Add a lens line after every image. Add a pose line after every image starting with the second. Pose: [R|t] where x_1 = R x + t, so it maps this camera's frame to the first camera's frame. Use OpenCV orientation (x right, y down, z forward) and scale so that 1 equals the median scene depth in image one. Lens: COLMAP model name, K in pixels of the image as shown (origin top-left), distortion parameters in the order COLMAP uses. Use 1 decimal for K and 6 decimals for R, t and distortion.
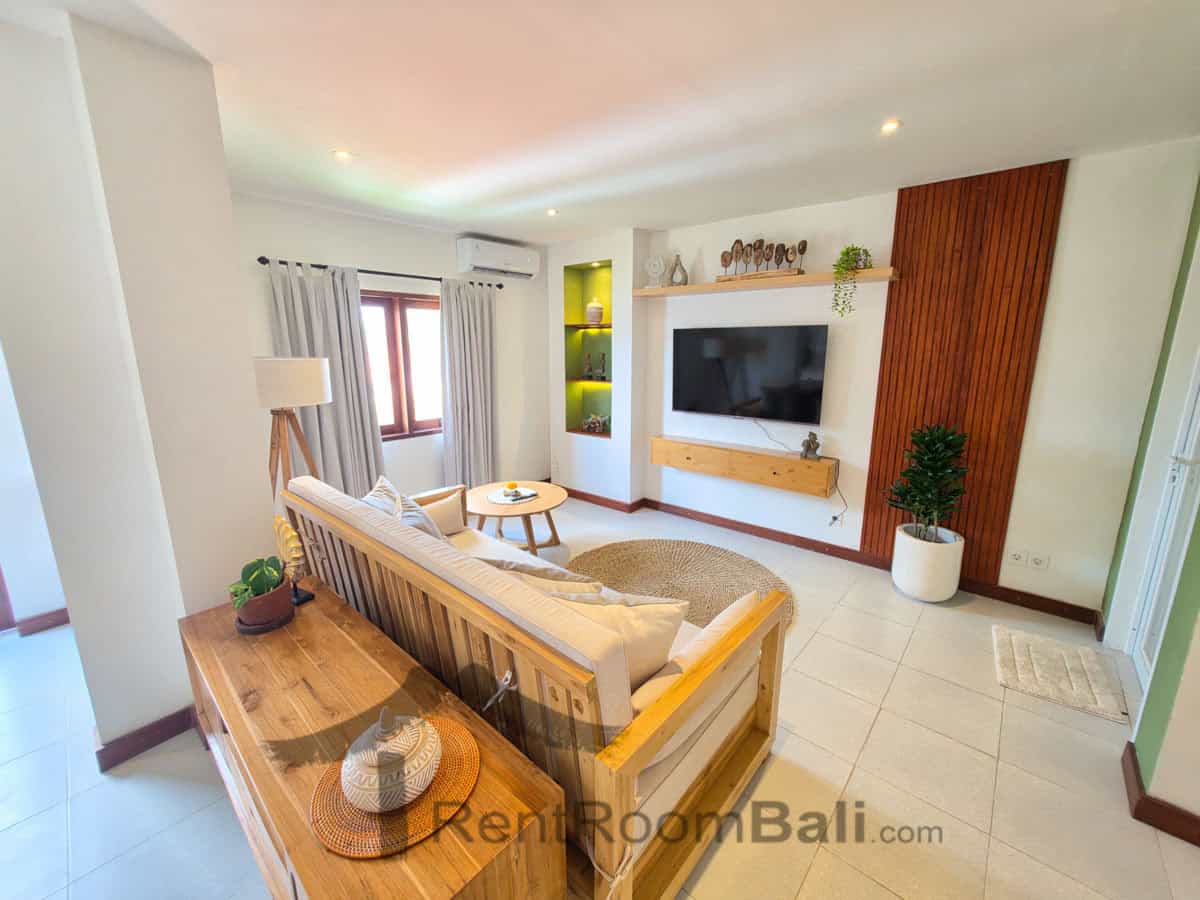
lens RADIAL K [[481.1, 0, 598.6], [0, 481.1, 443.7], [0, 0, 1]] dist [-0.001598, -0.000436]
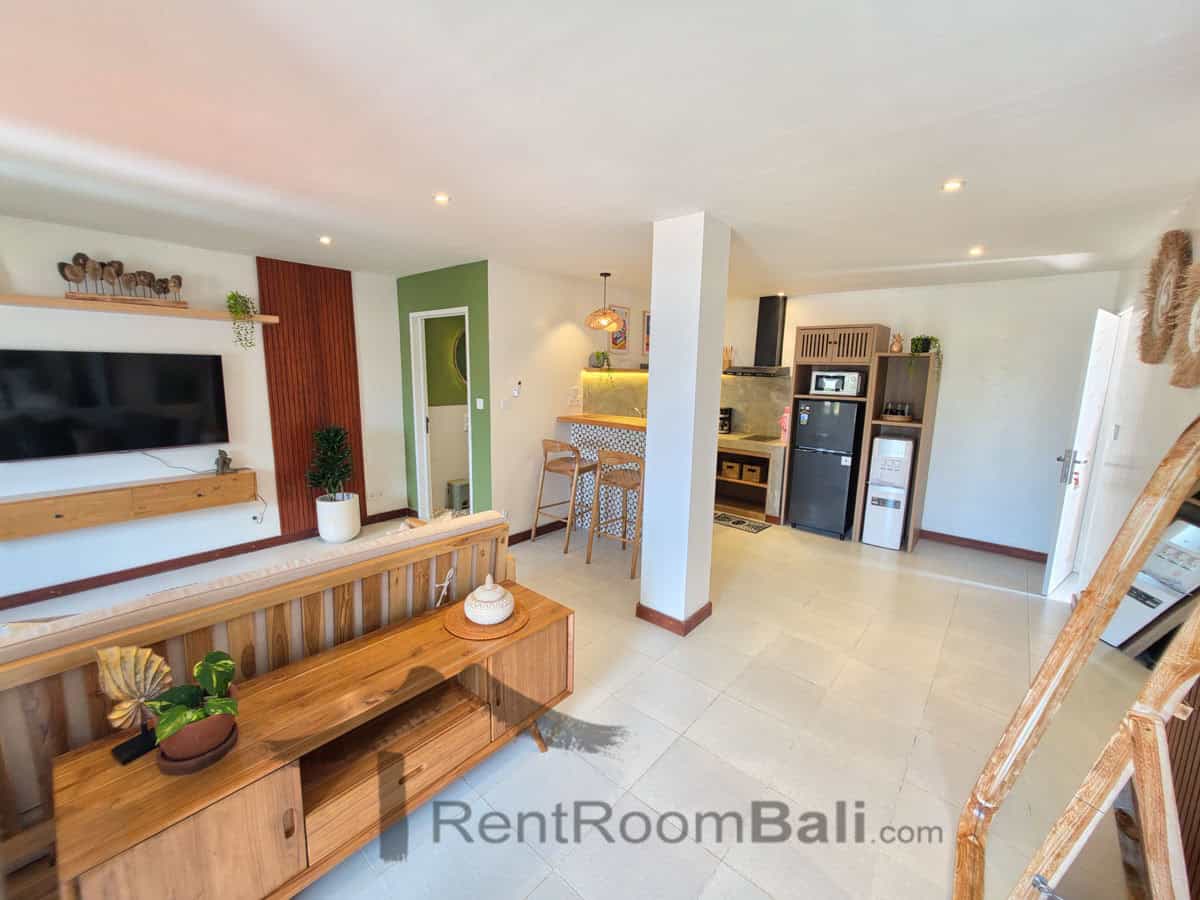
lens RADIAL K [[481.1, 0, 594.9], [0, 481.1, 443.6], [0, 0, 1]] dist [-0.001598, -0.000436]
pose [[-0.015929, -0.154032, 0.987937, -0.631952], [0.181897, 0.971129, 0.154344, -0.049815], [-0.983189, 0.182162, 0.012549, 0.127779]]
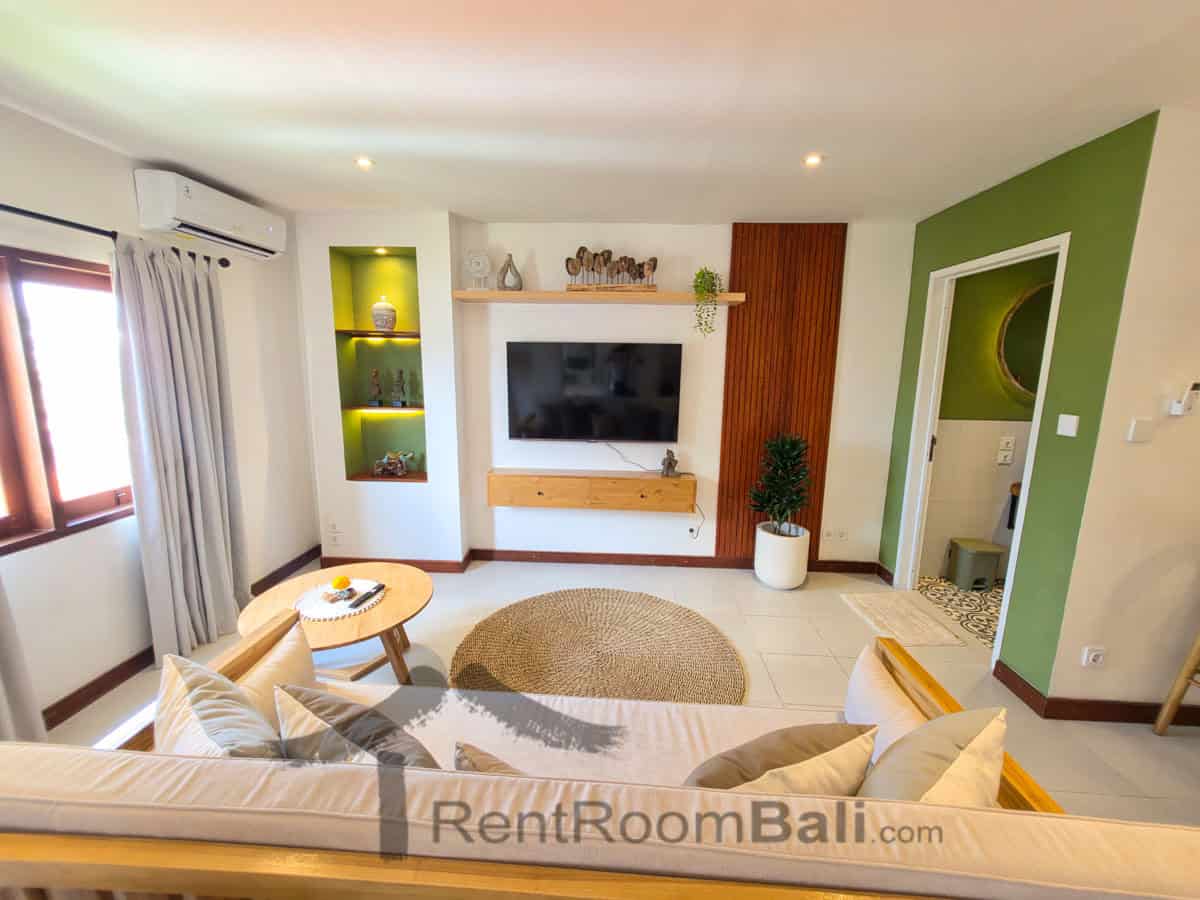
lens RADIAL K [[481.1, 0, 591.2], [0, 481.1, 443.4], [0, 0, 1]] dist [-0.001598, -0.000436]
pose [[0.788865, -0.091856, 0.607663, -0.278047], [0.109031, 0.994000, 0.008712, -0.060601], [-0.604817, 0.059381, 0.794148, 0.287102]]
